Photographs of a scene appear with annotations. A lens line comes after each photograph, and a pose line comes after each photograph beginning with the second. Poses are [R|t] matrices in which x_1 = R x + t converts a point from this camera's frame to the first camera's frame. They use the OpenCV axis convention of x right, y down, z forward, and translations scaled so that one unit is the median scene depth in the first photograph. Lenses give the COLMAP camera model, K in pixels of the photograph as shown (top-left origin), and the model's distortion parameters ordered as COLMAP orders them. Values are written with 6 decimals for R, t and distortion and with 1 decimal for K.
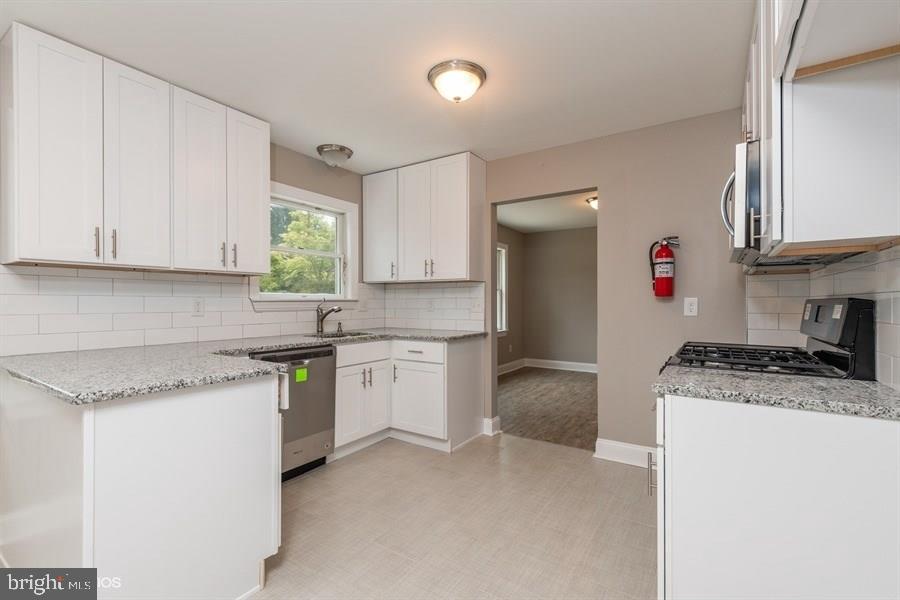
lens RADIAL K [[397.5, 0, 451.2], [0, 397.5, 298.8], [0, 0, 1]] dist [0.013638, -0.005593]
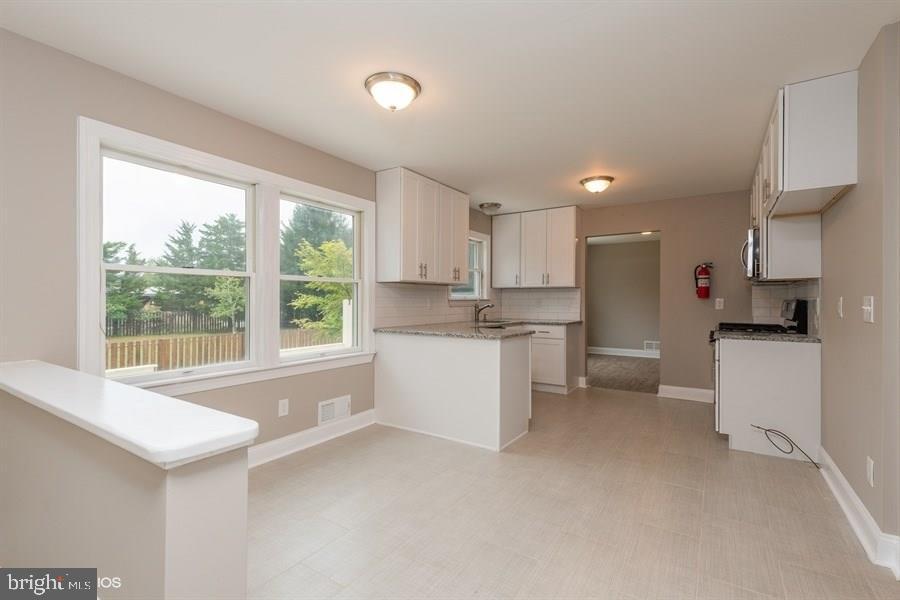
lens RADIAL K [[397.5, 0, 453.5], [0, 397.5, 301.1], [0, 0, 1]] dist [0.013638, -0.005593]
pose [[0.999994, 0.000299, -0.003560, -0.471587], [-0.000265, 0.999954, 0.009586, -0.007233], [0.003563, -0.009585, 0.999948, -0.630789]]
